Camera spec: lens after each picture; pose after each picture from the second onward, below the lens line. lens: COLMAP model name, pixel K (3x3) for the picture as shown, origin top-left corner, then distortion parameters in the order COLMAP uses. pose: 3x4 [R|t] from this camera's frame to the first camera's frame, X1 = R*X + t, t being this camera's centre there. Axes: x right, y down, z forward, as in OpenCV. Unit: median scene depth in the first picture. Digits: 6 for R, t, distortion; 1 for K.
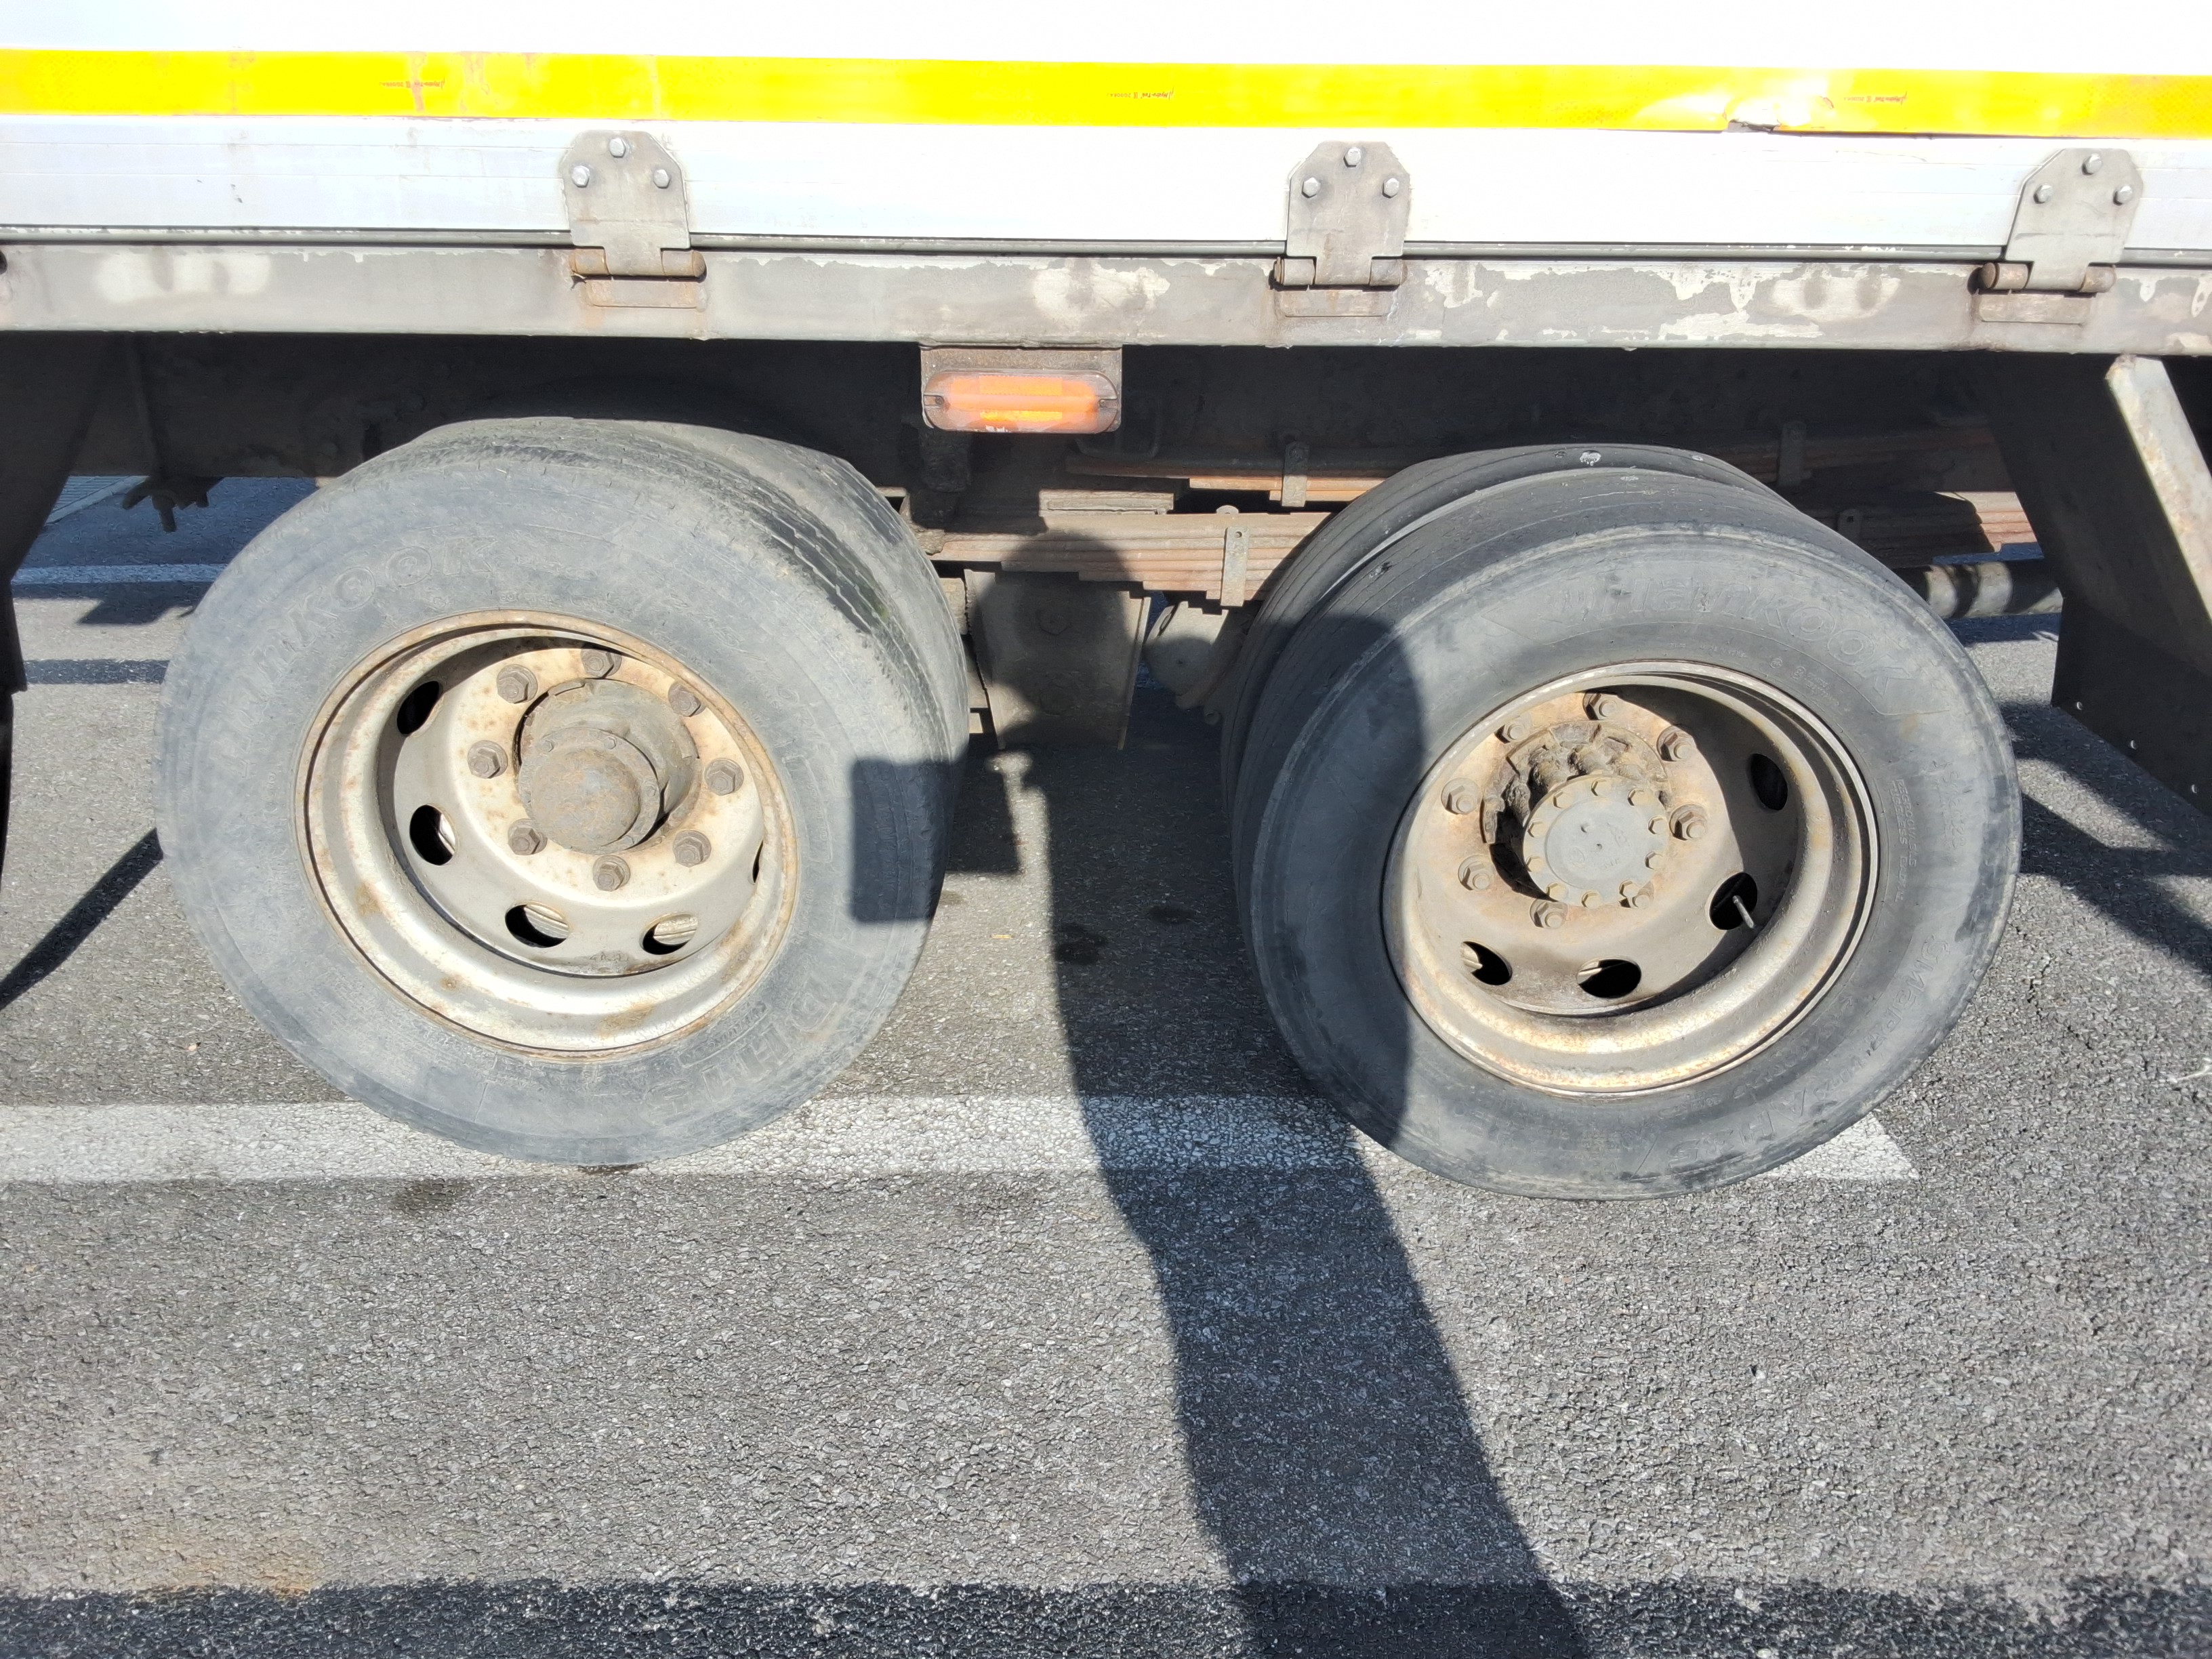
lens RADIAL K [[1761.5, 0, 1113.7], [0, 1761.5, 845.2], [0, 0, 1]] dist [0.130099, -0.205212]
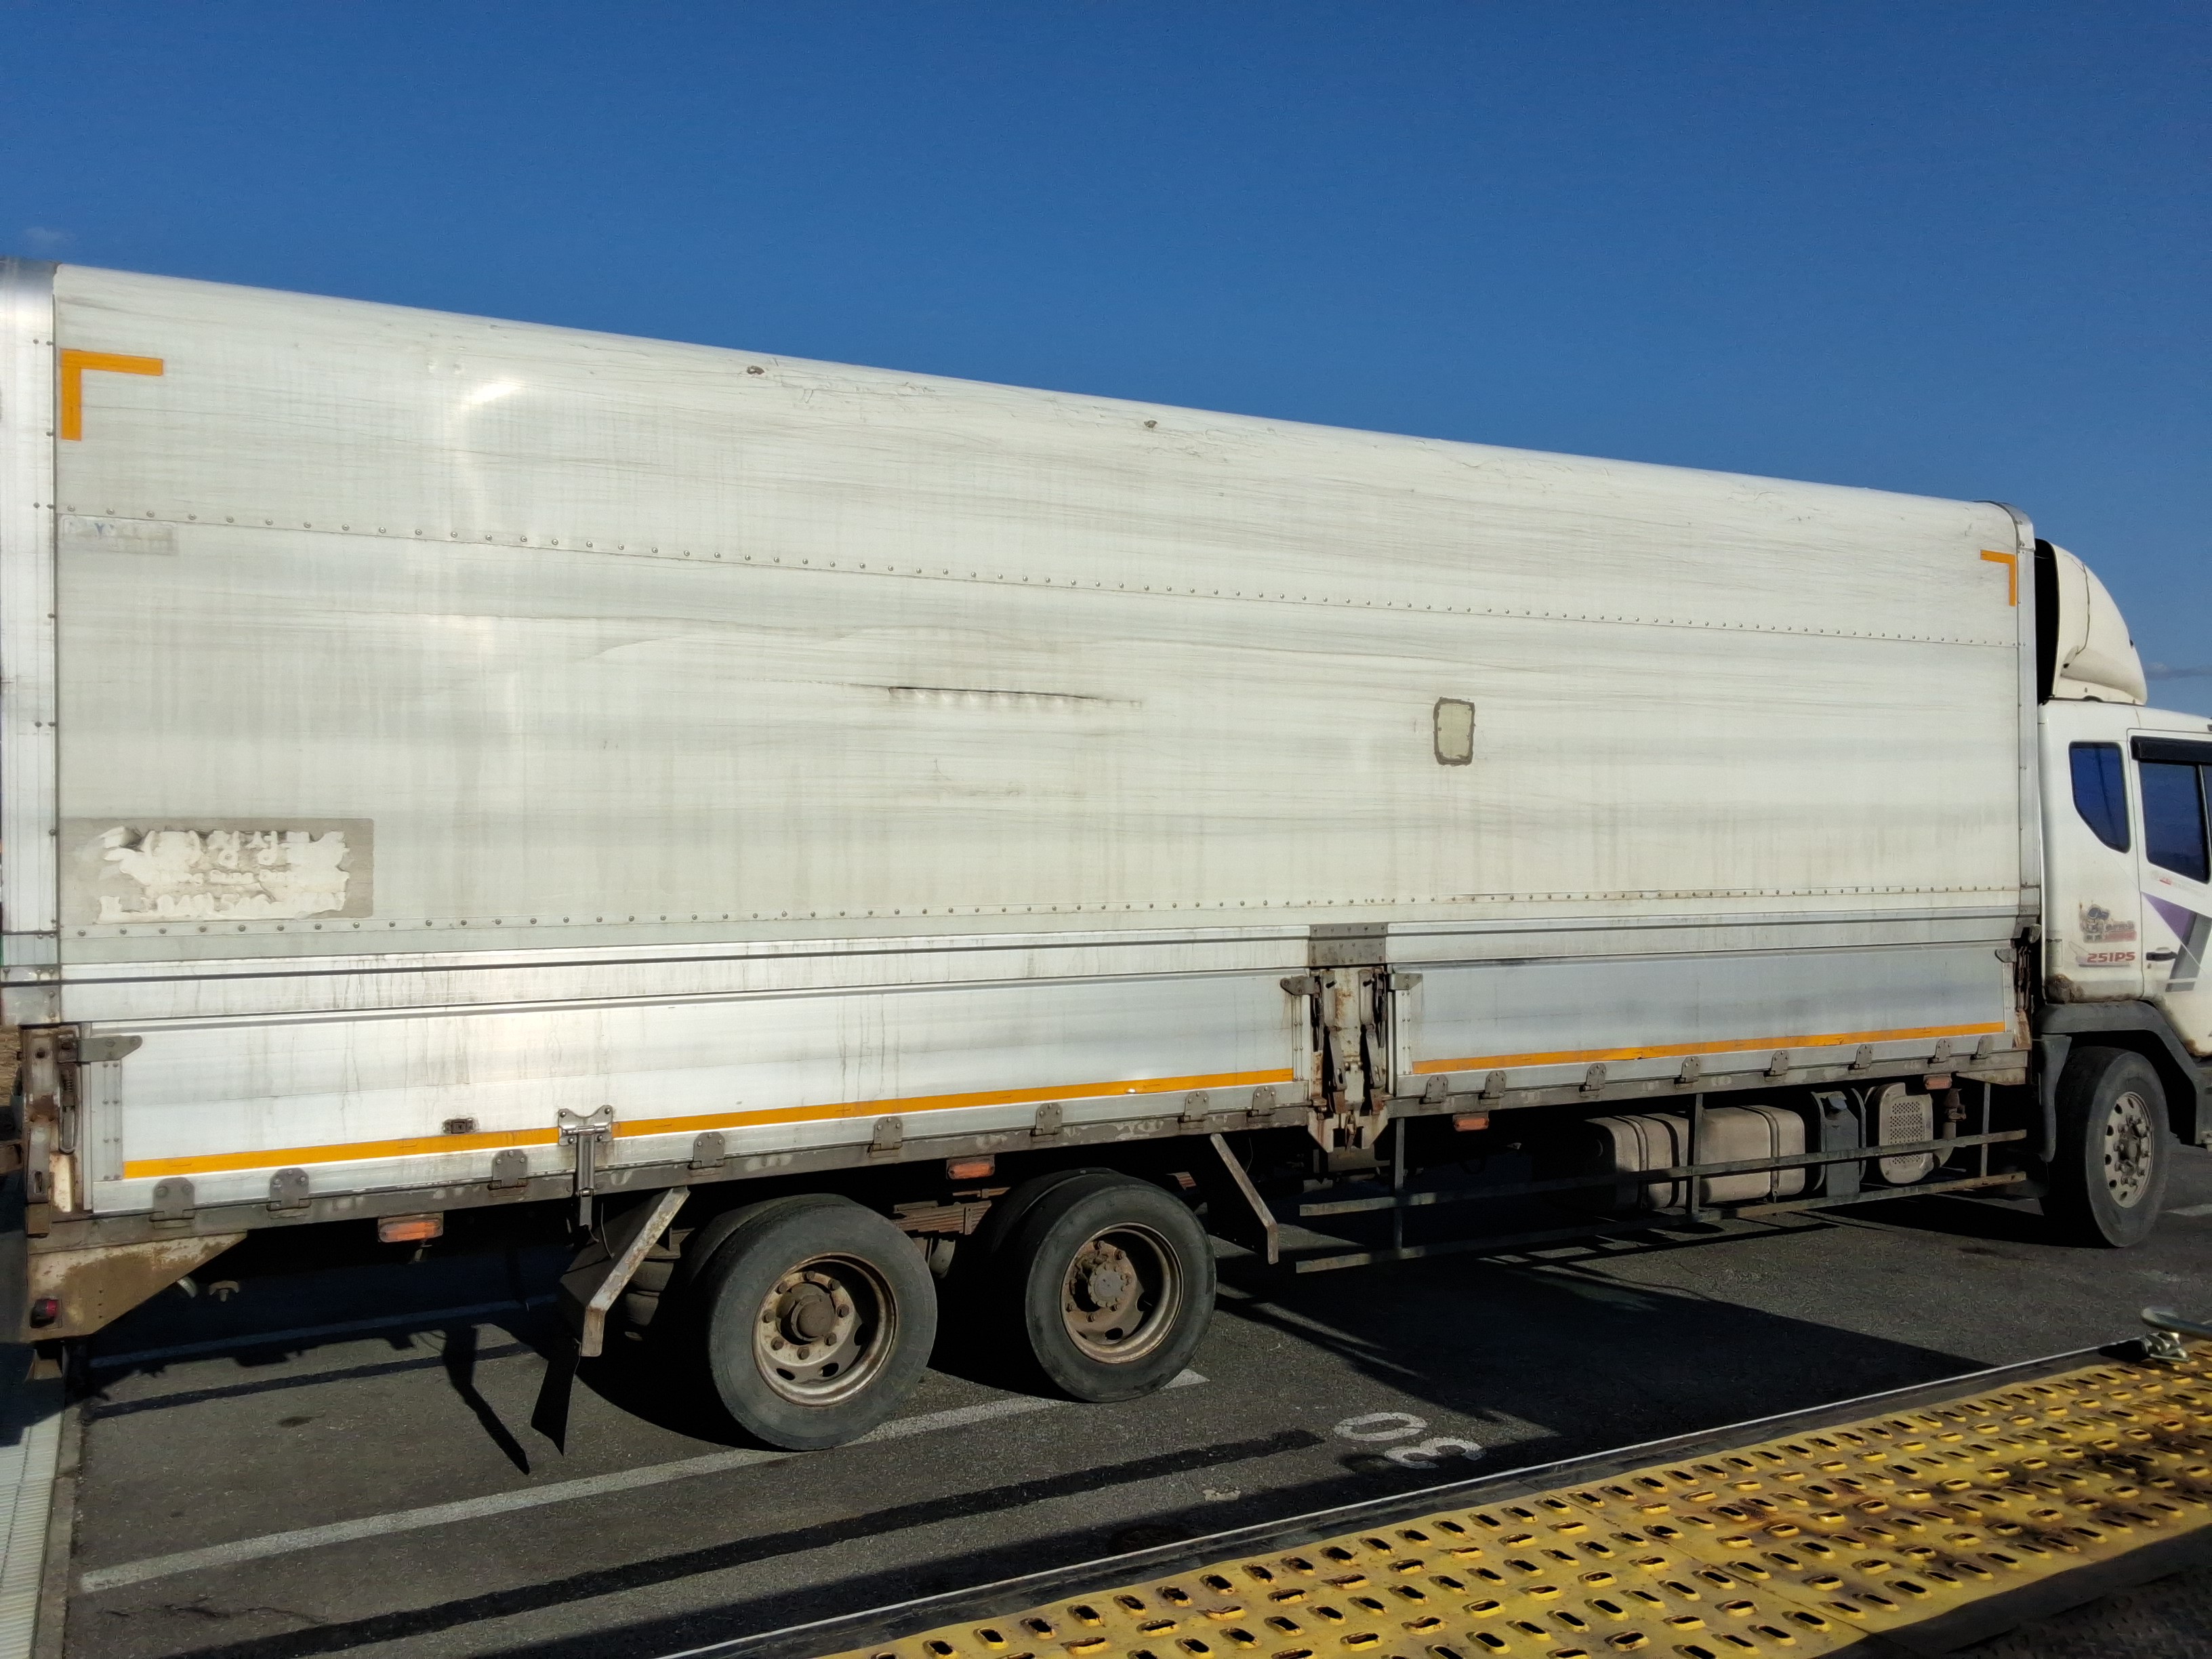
lens RADIAL K [[1761.5, 0, 1113.7], [0, 1761.5, 845.2], [0, 0, 1]] dist [0.130099, -0.205212]
pose [[0.883947, -0.016207, 0.467307, -1.607346], [0.205743, 0.910935, -0.357586, 0.560481], [-0.419891, 0.412232, 0.808552, -2.598305]]
